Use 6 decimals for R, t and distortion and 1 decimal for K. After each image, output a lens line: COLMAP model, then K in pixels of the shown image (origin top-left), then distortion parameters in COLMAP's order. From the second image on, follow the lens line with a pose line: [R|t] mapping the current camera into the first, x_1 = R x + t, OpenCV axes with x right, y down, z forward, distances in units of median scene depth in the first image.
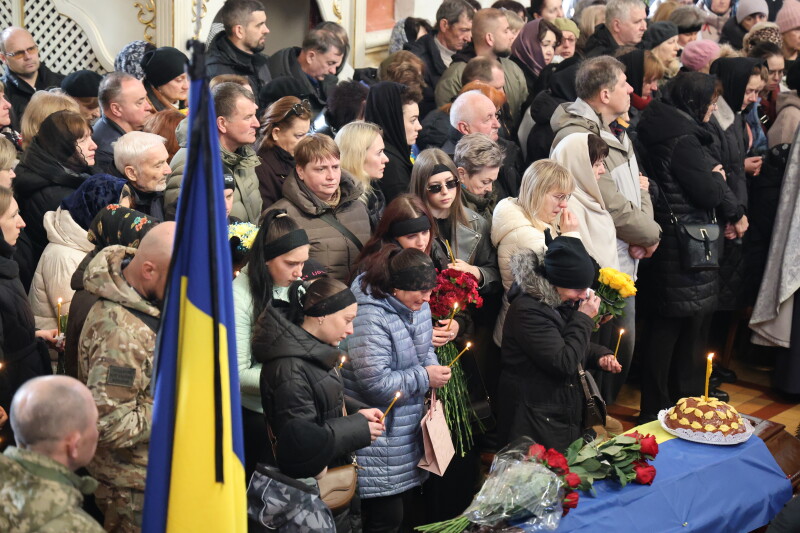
lens RADIAL K [[2283.5, 0, 385.4], [0, 2283.5, 307.6], [0, 0, 1]] dist [0.552400, 0.000000]
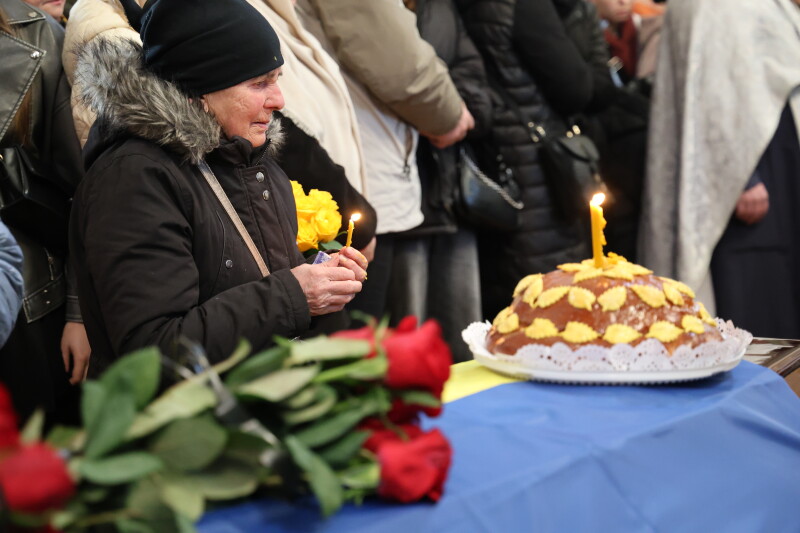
lens RADIAL K [[1864.3, 0, 397.7], [0, 1864.3, 265.9], [0, 0, 1]] dist [0.134511, 0.000000]
pose [[0.993003, -0.104834, 0.054361, 0.096588], [0.111699, 0.983213, -0.144278, 0.076632], [-0.038323, 0.149341, 0.988043, 0.743856]]
